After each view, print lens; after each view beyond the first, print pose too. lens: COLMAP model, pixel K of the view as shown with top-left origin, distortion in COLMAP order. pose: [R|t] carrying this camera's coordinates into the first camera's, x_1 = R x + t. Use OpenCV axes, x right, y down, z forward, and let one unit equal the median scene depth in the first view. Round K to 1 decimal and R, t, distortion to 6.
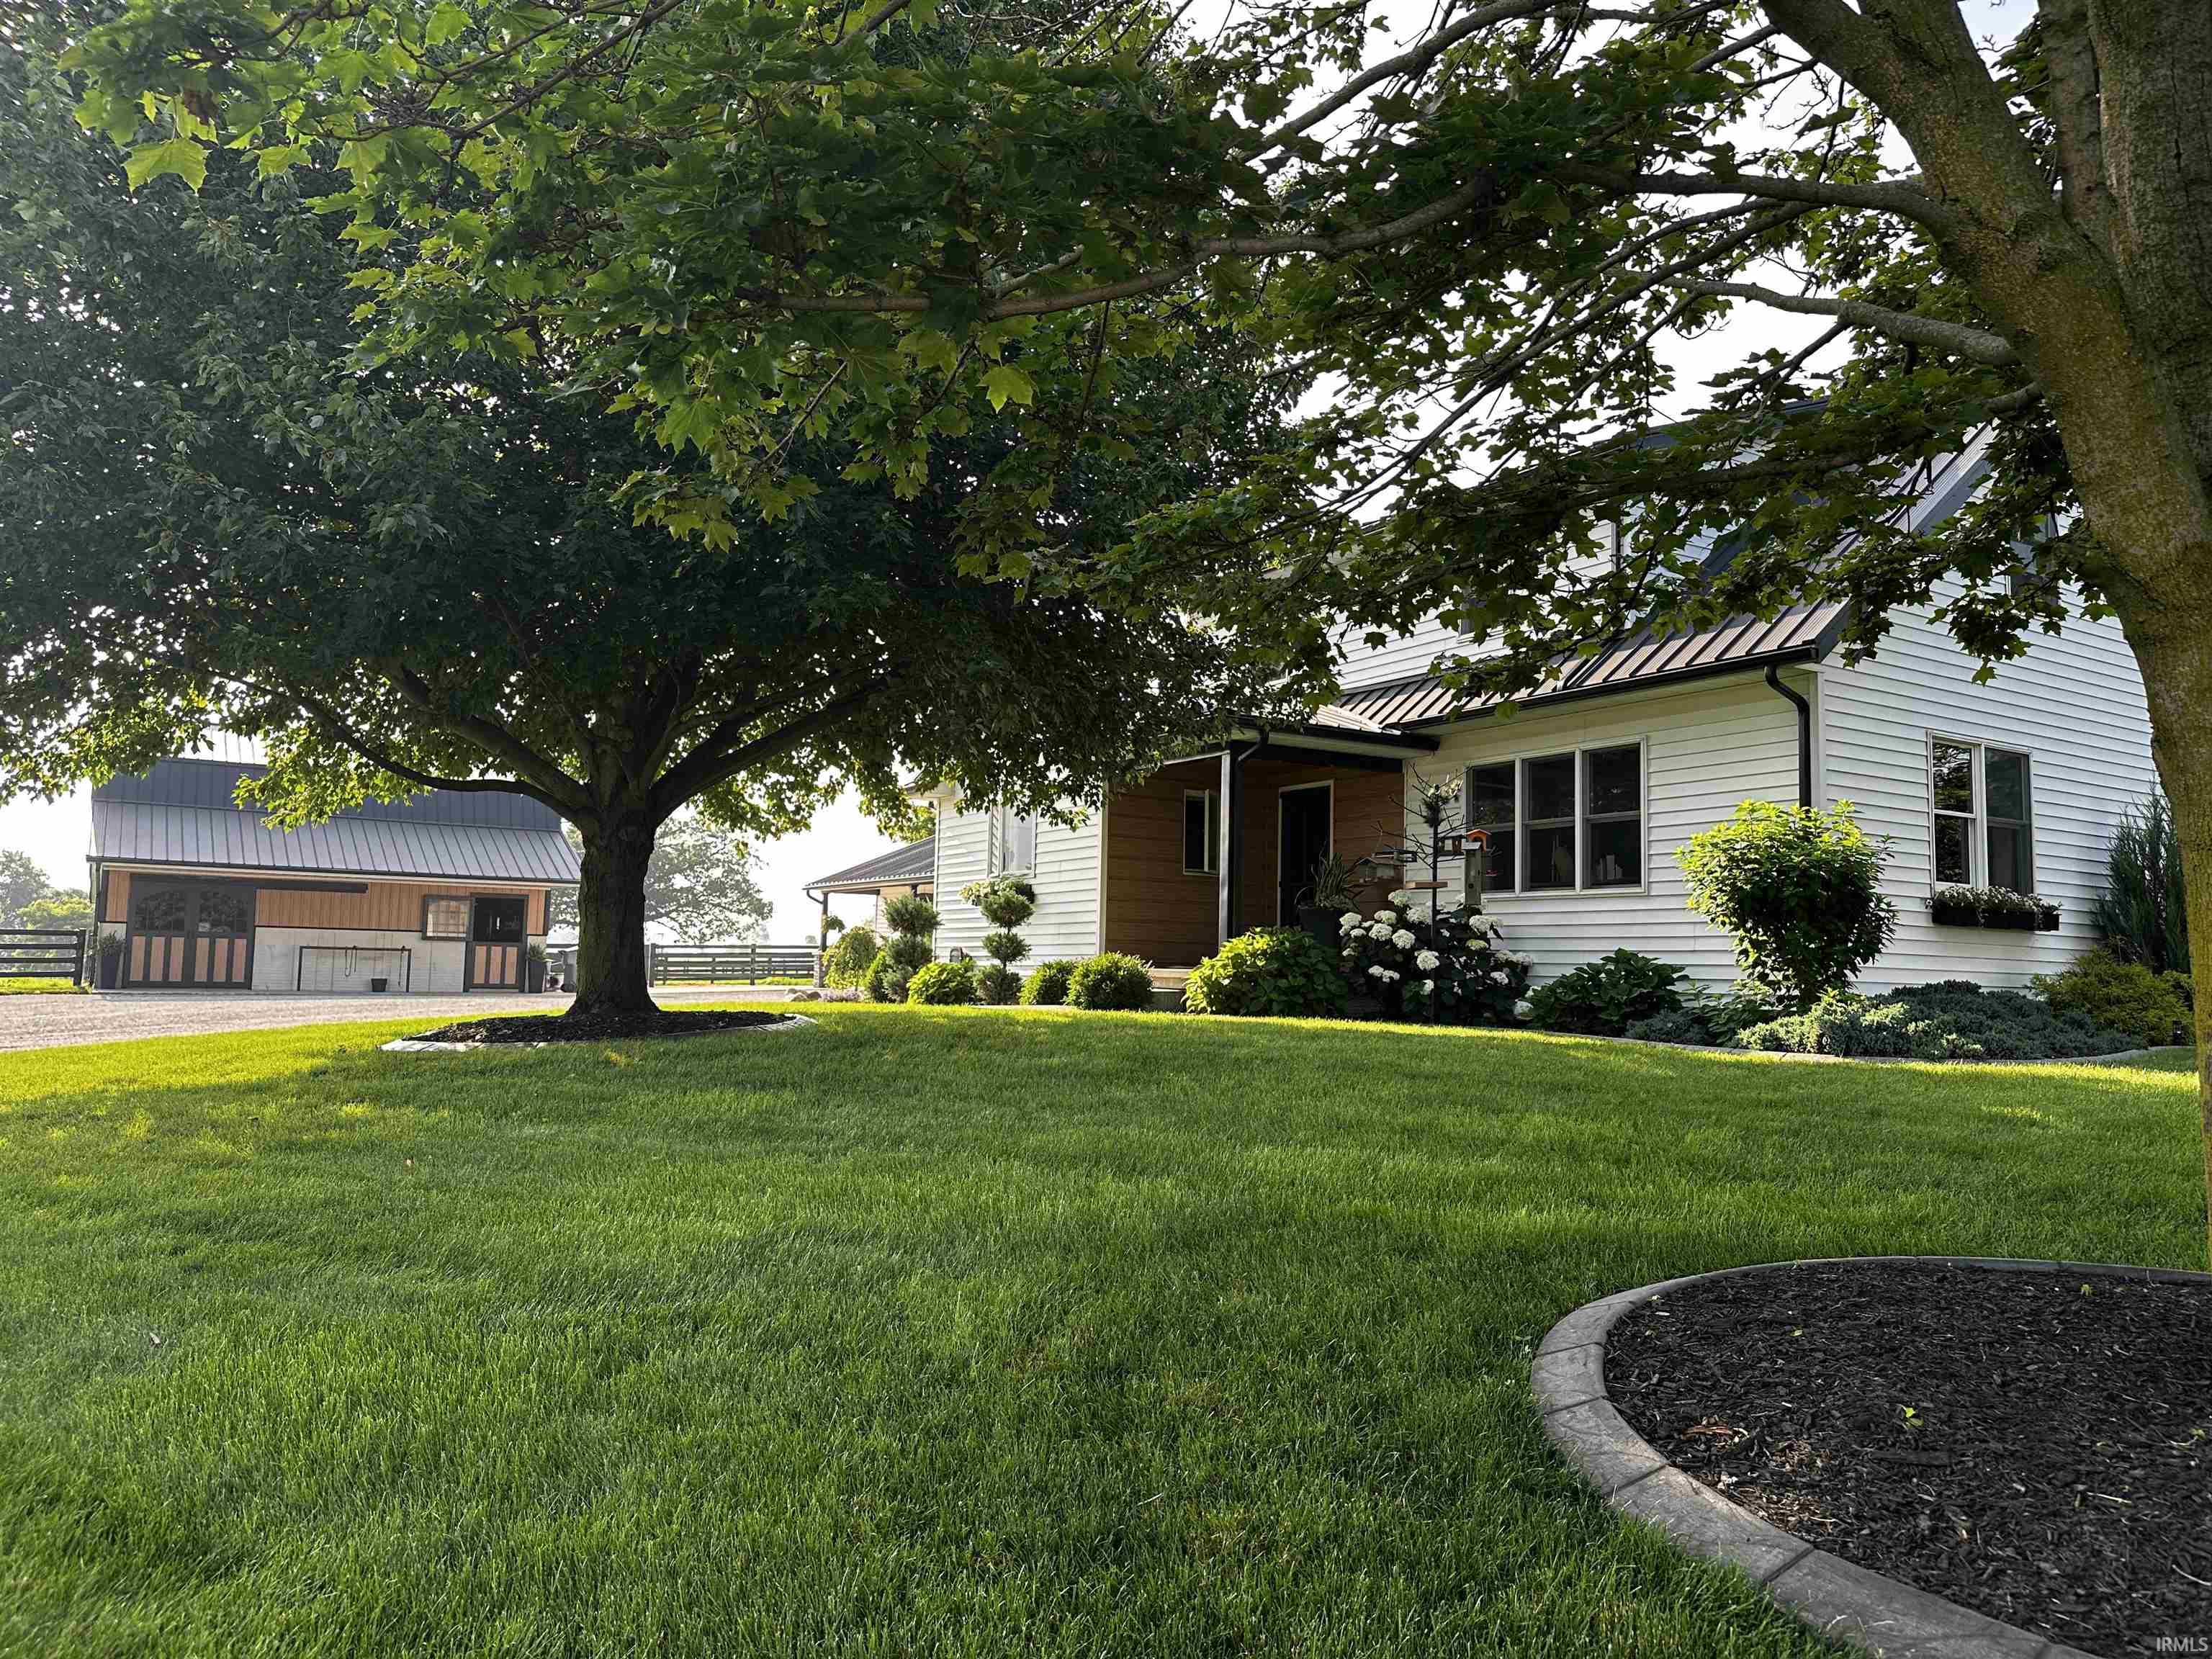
lens RADIAL K [[1551.2, 0, 1106.7], [0, 1551.2, 819.6], [0, 0, 1]] dist [0.048639, -0.051020]
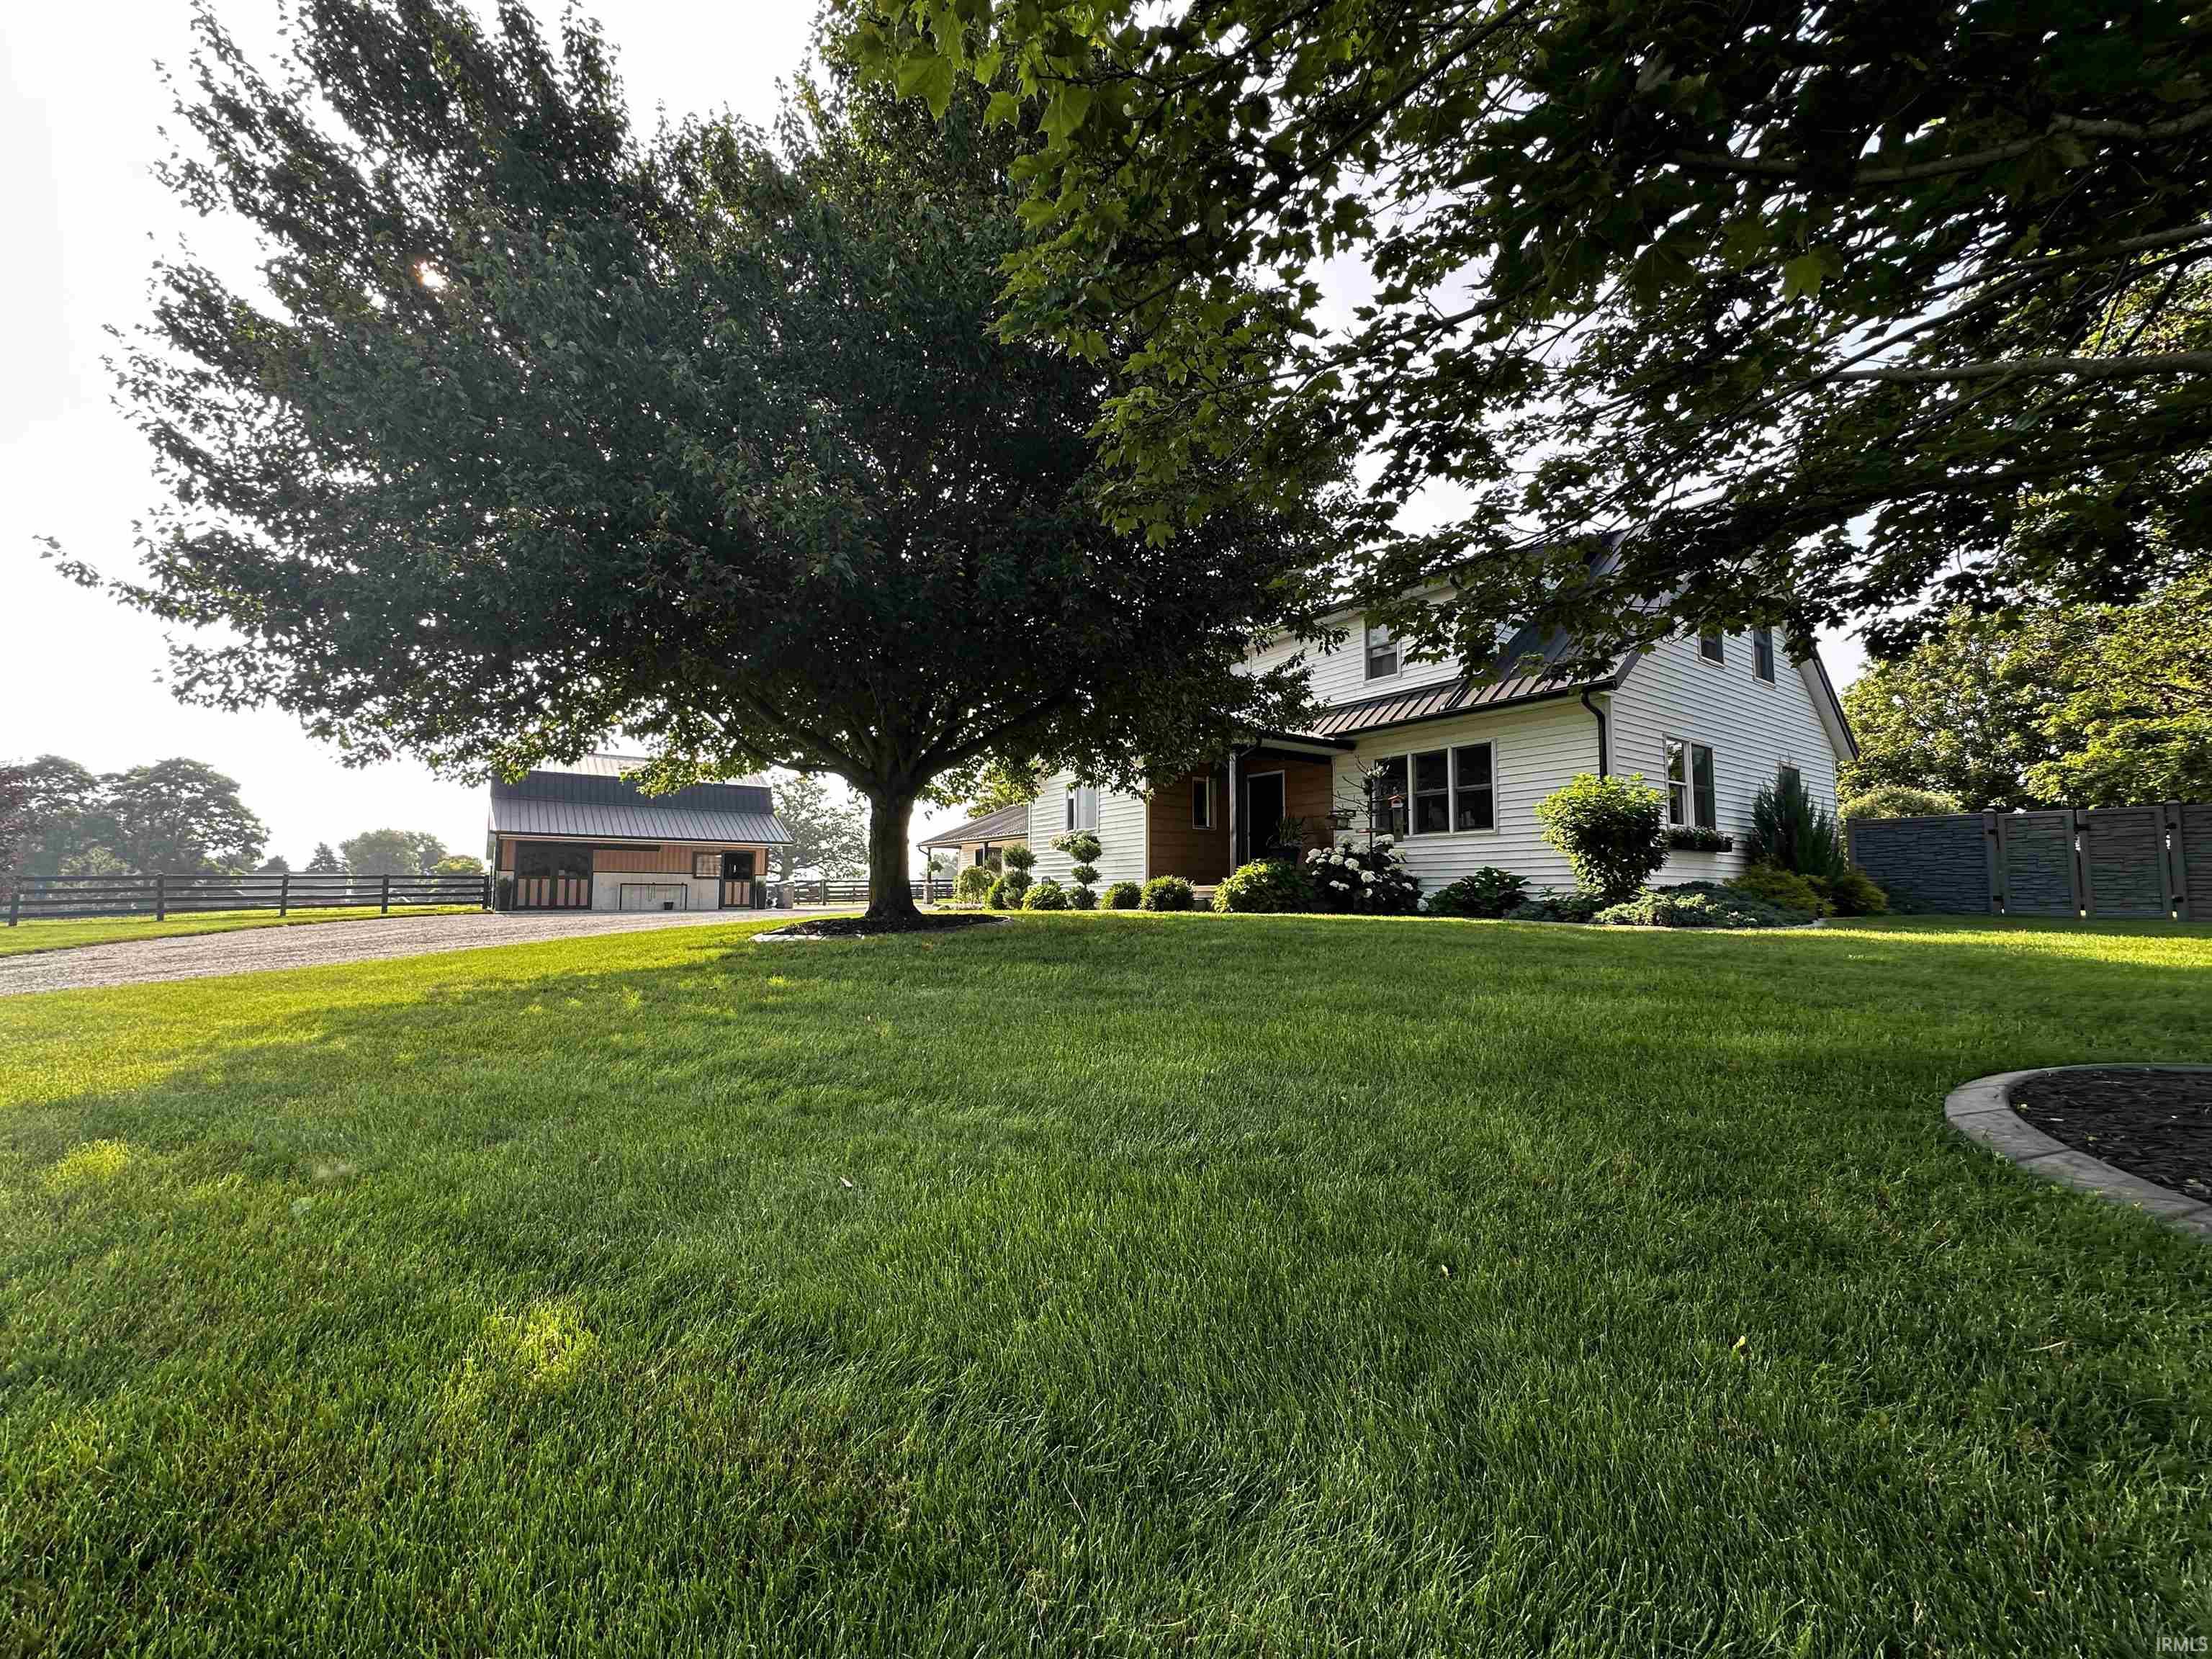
lens RADIAL K [[881.0, 0, 1109.3], [0, 881.0, 828.7], [0, 0, 1]] dist [-0.011041, 0.000563]
pose [[0.997997, -0.012933, 0.061928, -0.114298], [0.011492, 0.999656, 0.023564, 0.014658], [-0.062211, -0.022806, 0.997802, 0.090600]]
